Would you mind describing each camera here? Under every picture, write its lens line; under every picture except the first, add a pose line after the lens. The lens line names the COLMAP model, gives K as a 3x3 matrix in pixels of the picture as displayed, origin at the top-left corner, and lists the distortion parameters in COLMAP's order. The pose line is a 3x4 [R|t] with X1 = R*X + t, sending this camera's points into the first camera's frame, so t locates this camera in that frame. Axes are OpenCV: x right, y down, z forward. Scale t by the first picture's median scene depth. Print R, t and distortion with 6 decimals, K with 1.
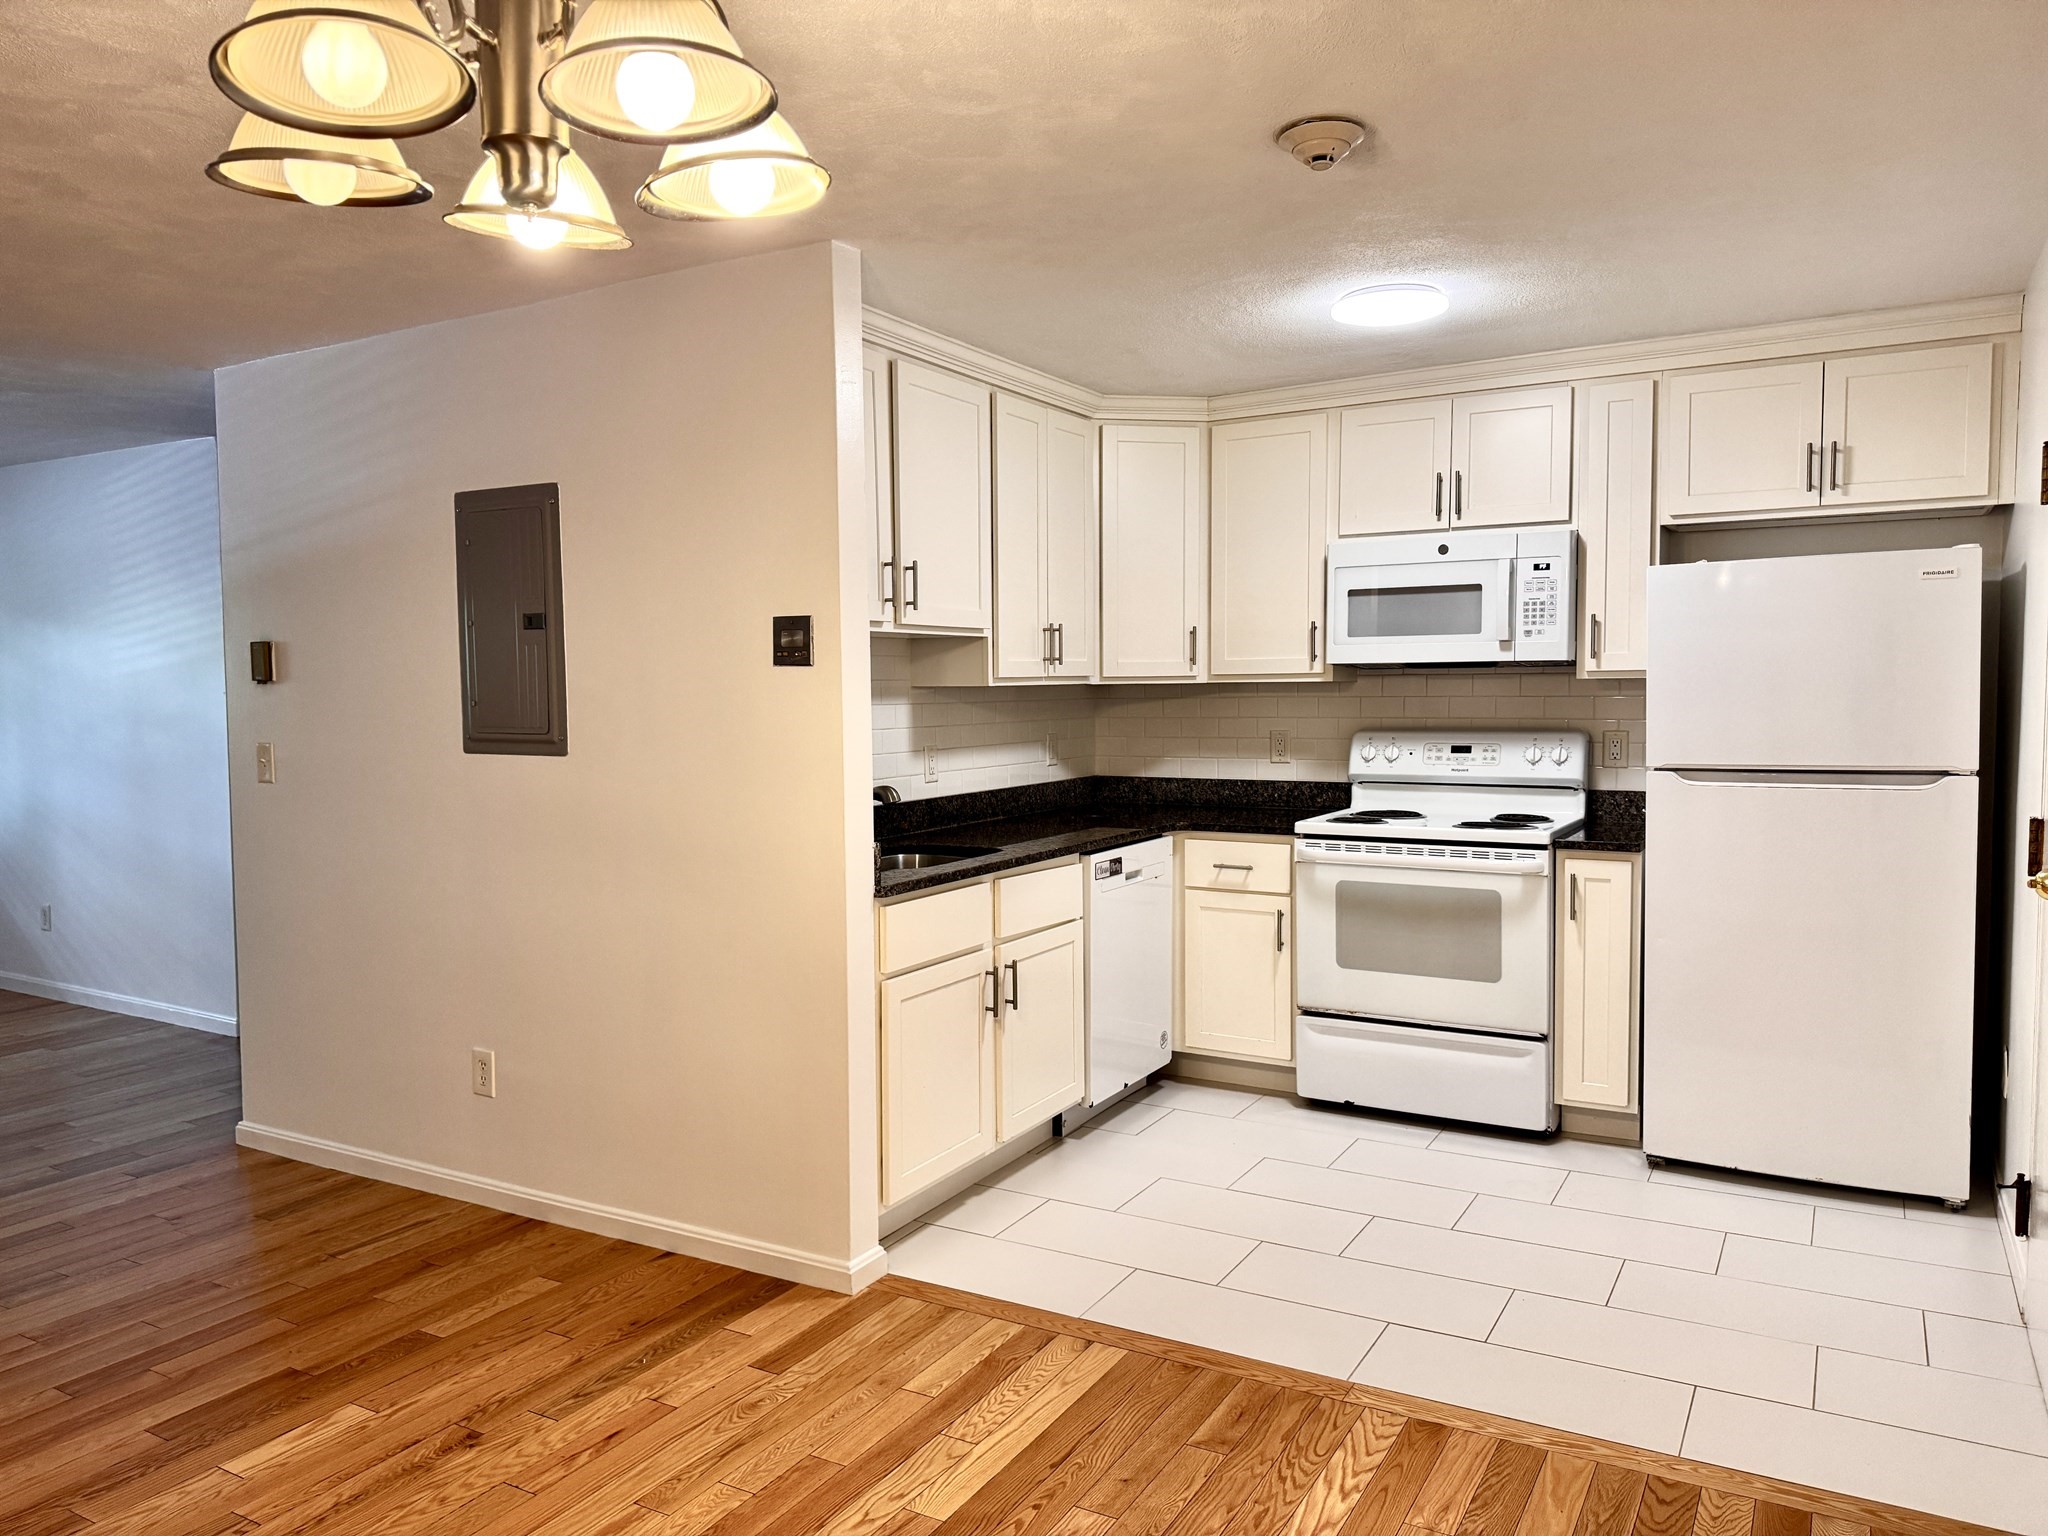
lens RADIAL K [[1443.1, 0, 1016.0], [0, 1443.1, 764.0], [0, 0, 1]] dist [0.118256, -0.151868]
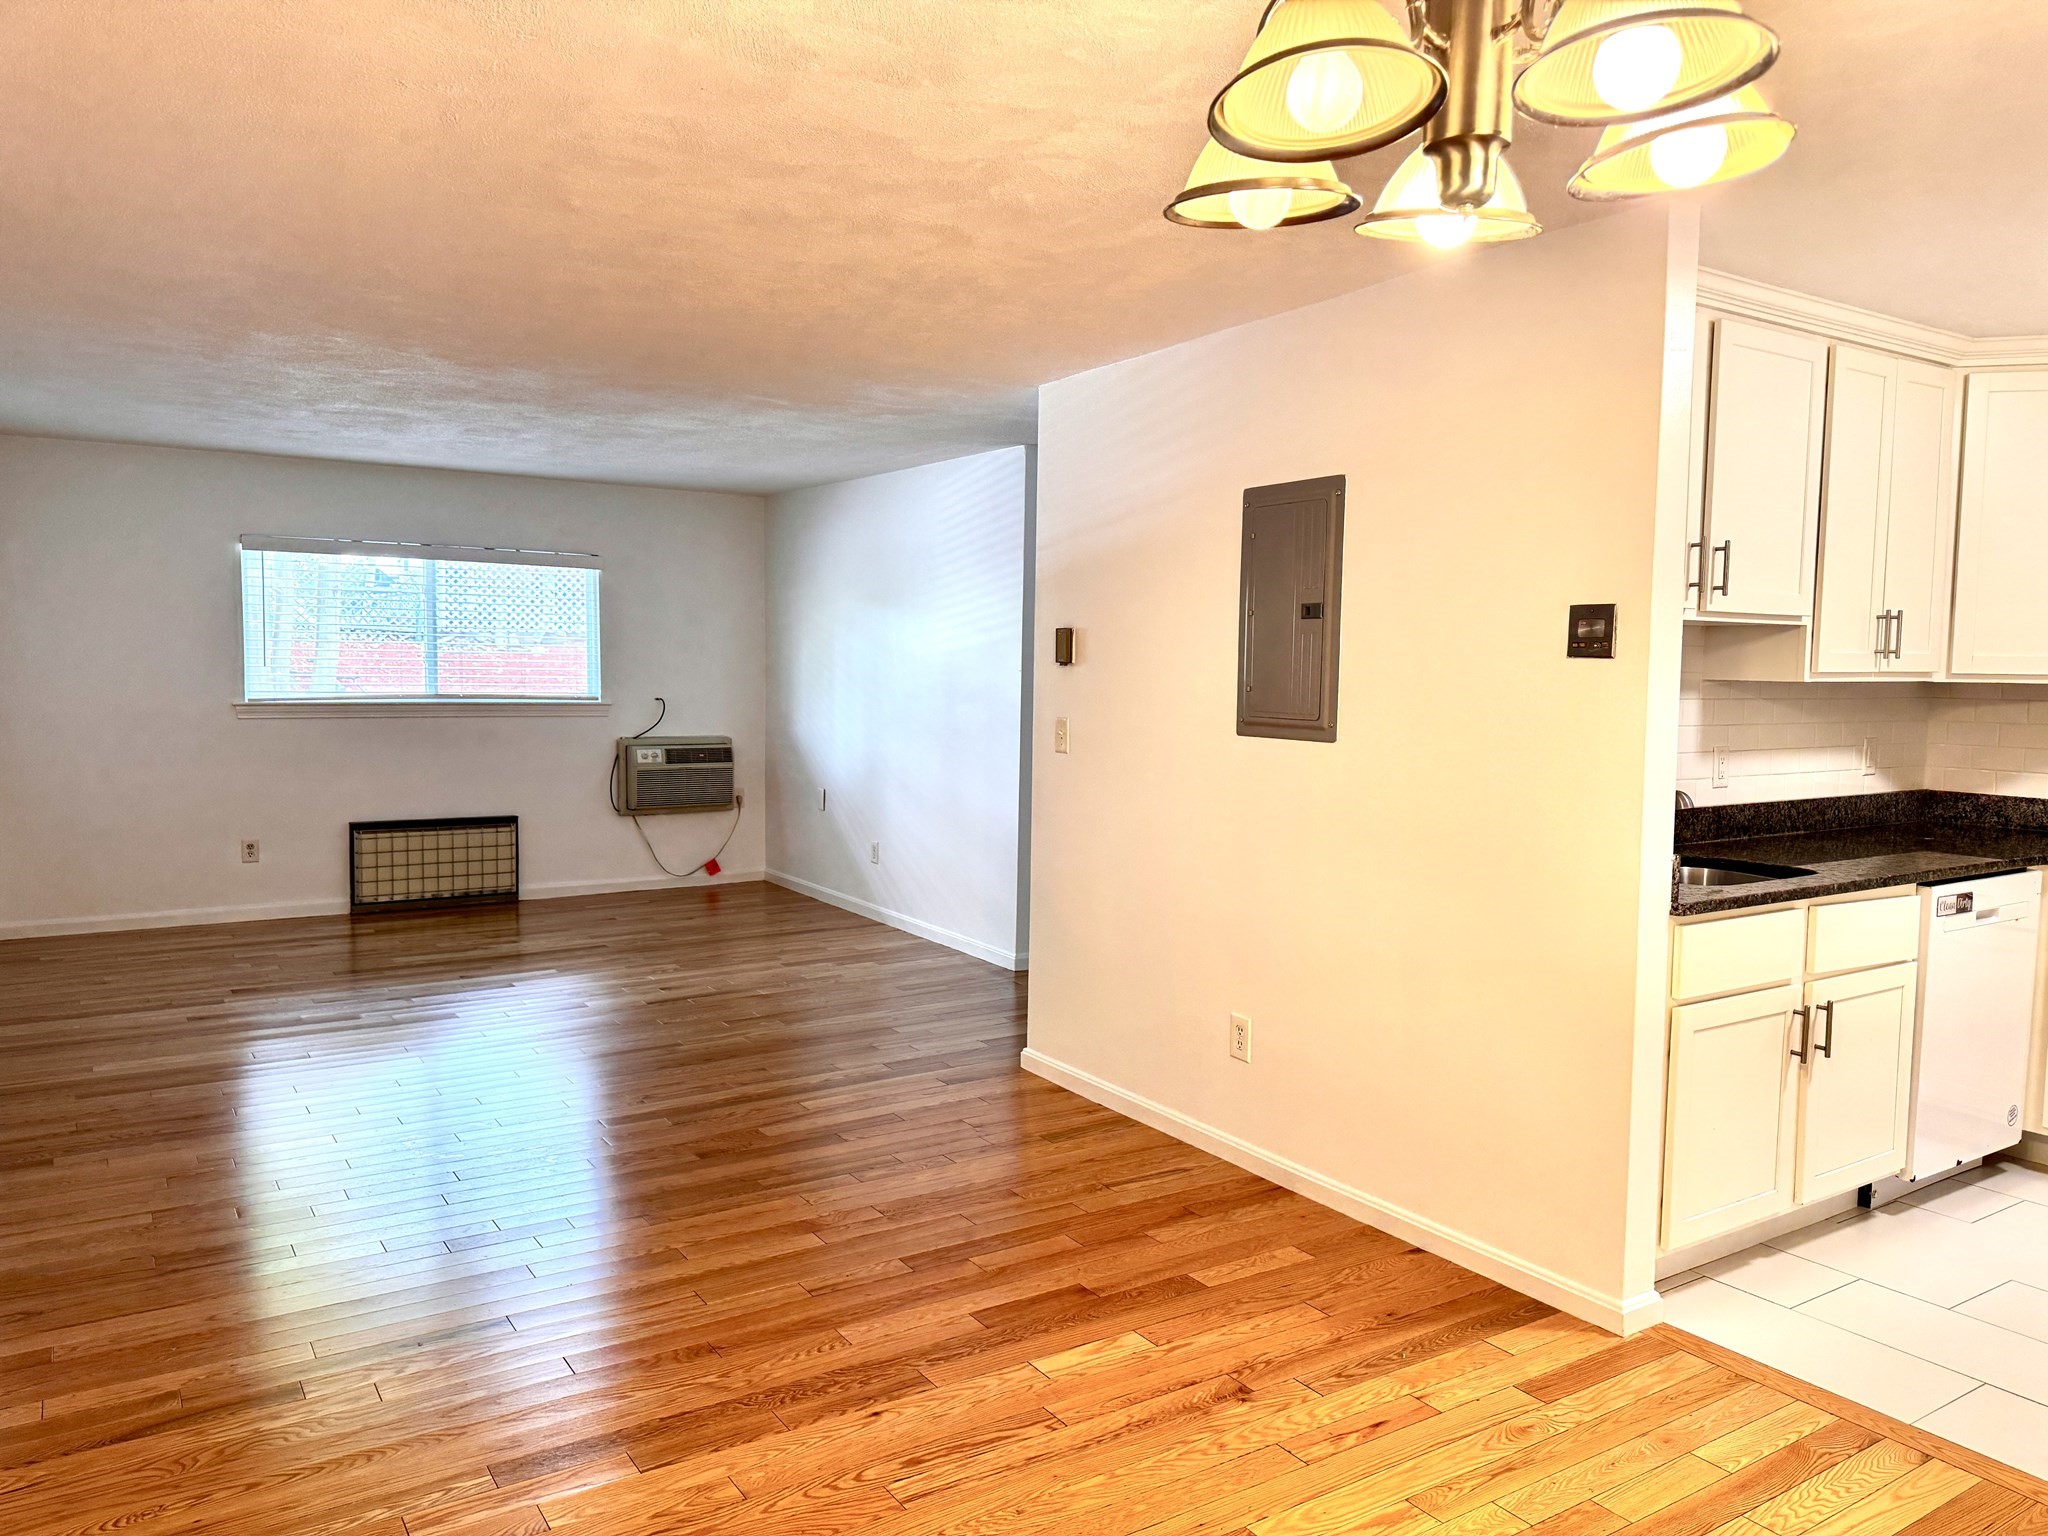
lens RADIAL K [[1465.8, 0, 1024.0], [0, 1465.8, 768.0], [0, 0, 1]] dist [0.011382, -0.025998]
pose [[0.890801, 0.055101, -0.451040, -0.043321], [-0.047318, 0.998472, 0.028525, -0.006249], [0.451923, -0.004068, 0.892048, -0.002693]]
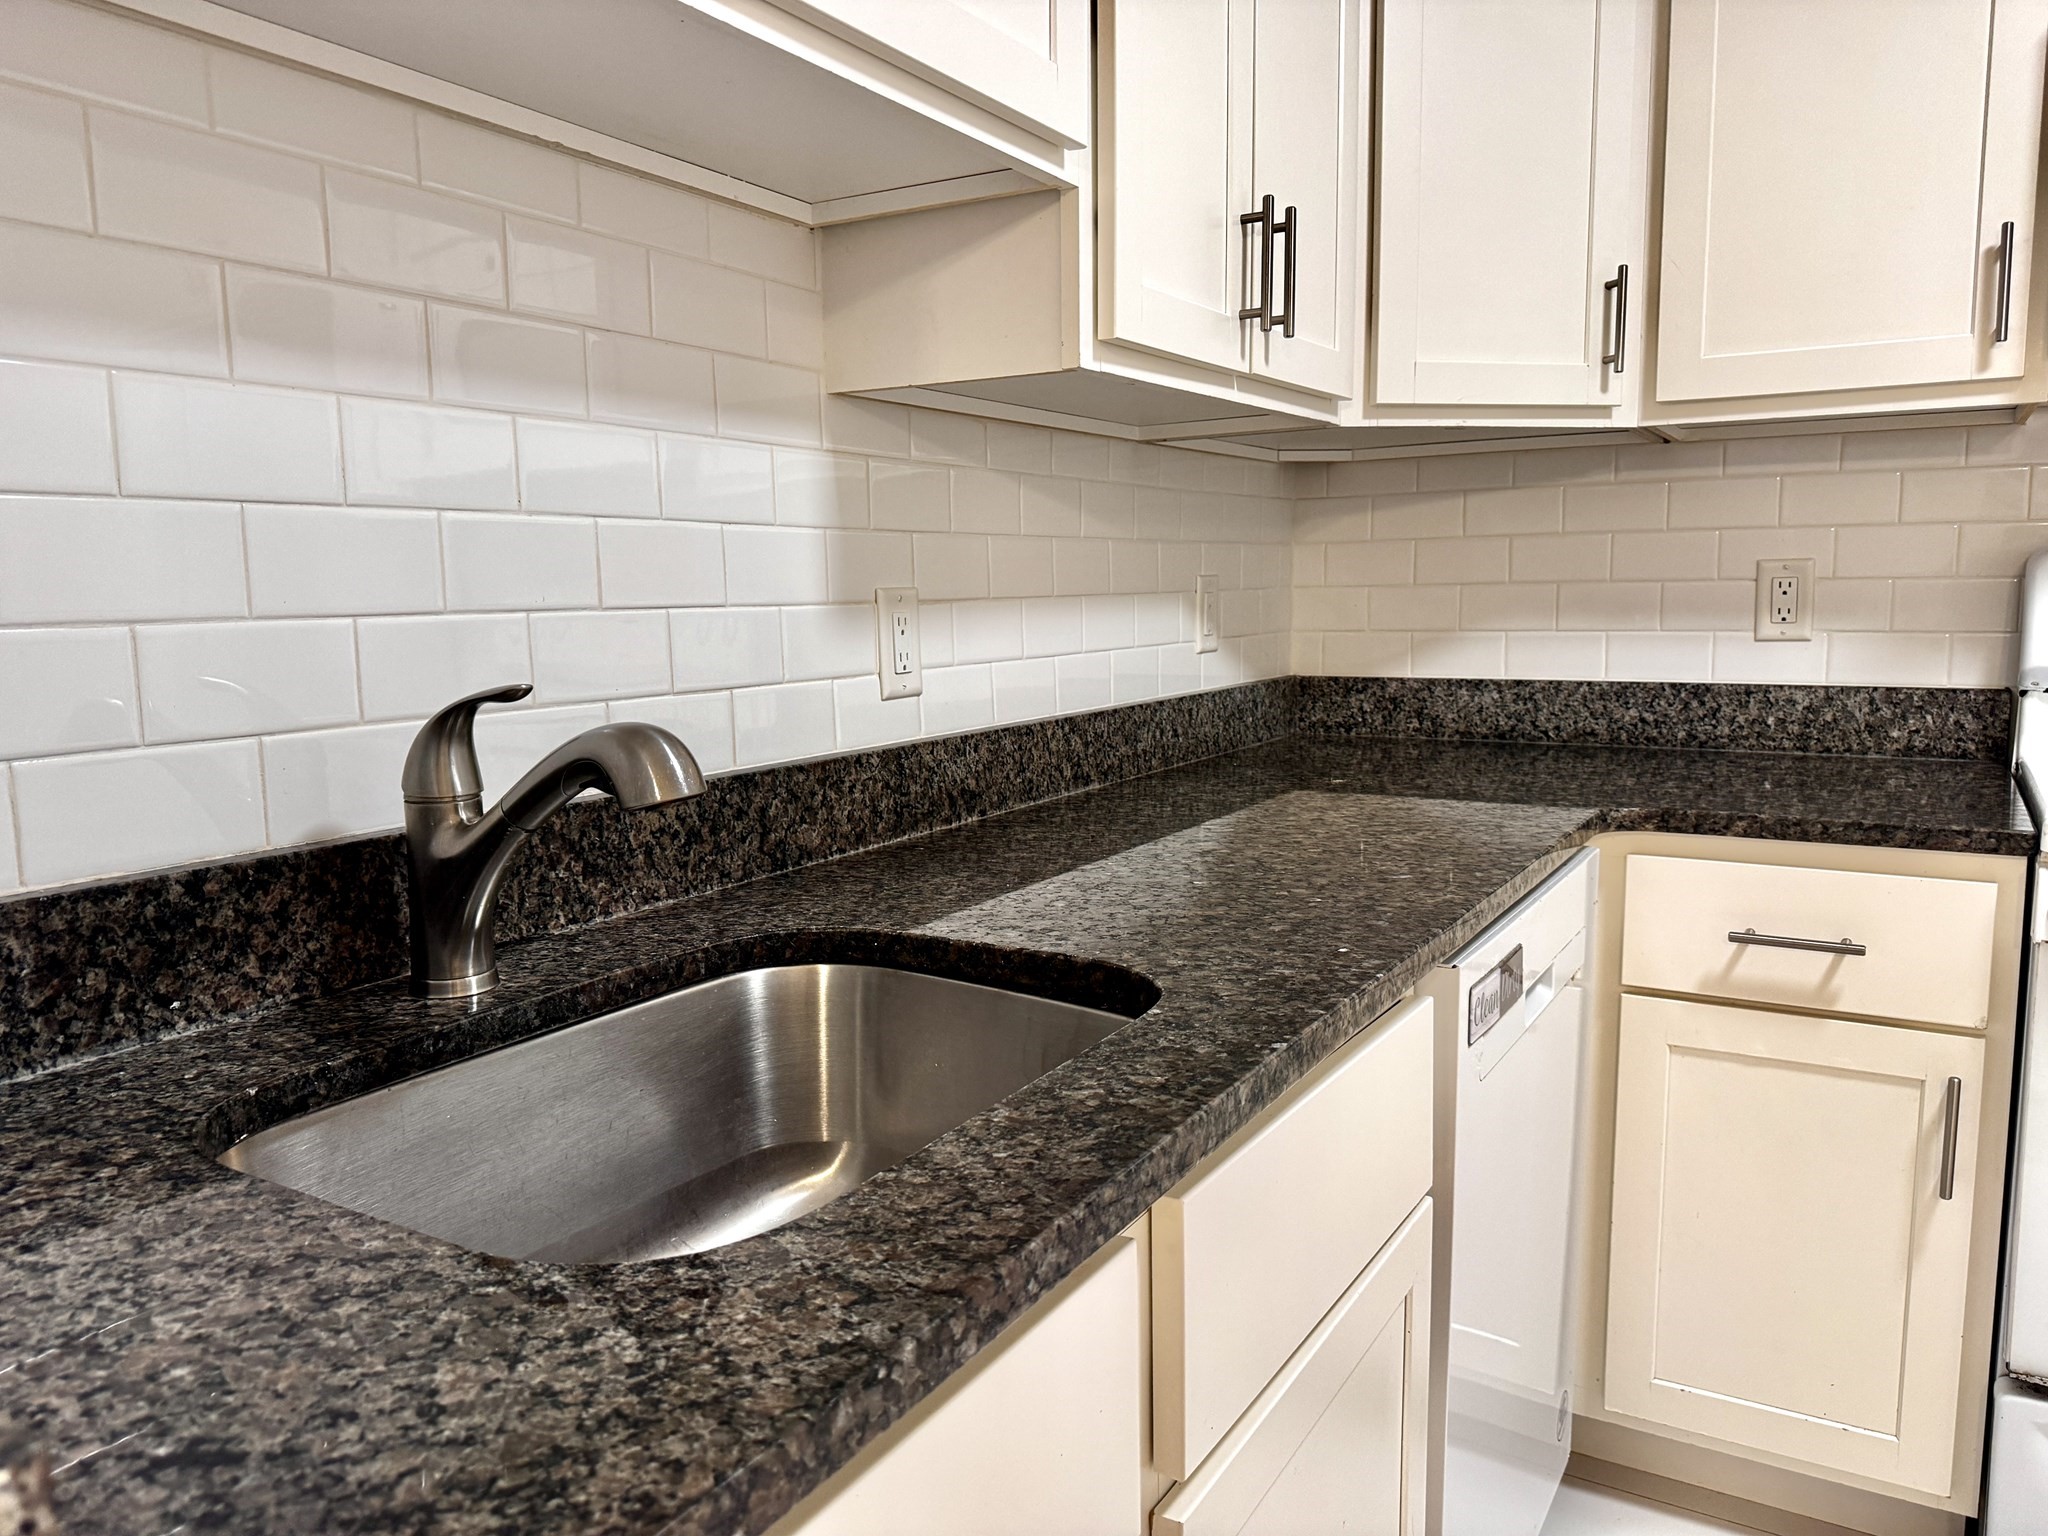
lens RADIAL K [[1465.8, 0, 1024.0], [0, 1465.8, 768.0], [0, 0, 1]] dist [0.011382, -0.025998]
pose [[0.999802, -0.004381, -0.019405, -0.030024], [0.005710, 0.997600, 0.069000, 0.007523], [0.019056, -0.069097, 0.997428, 0.849644]]
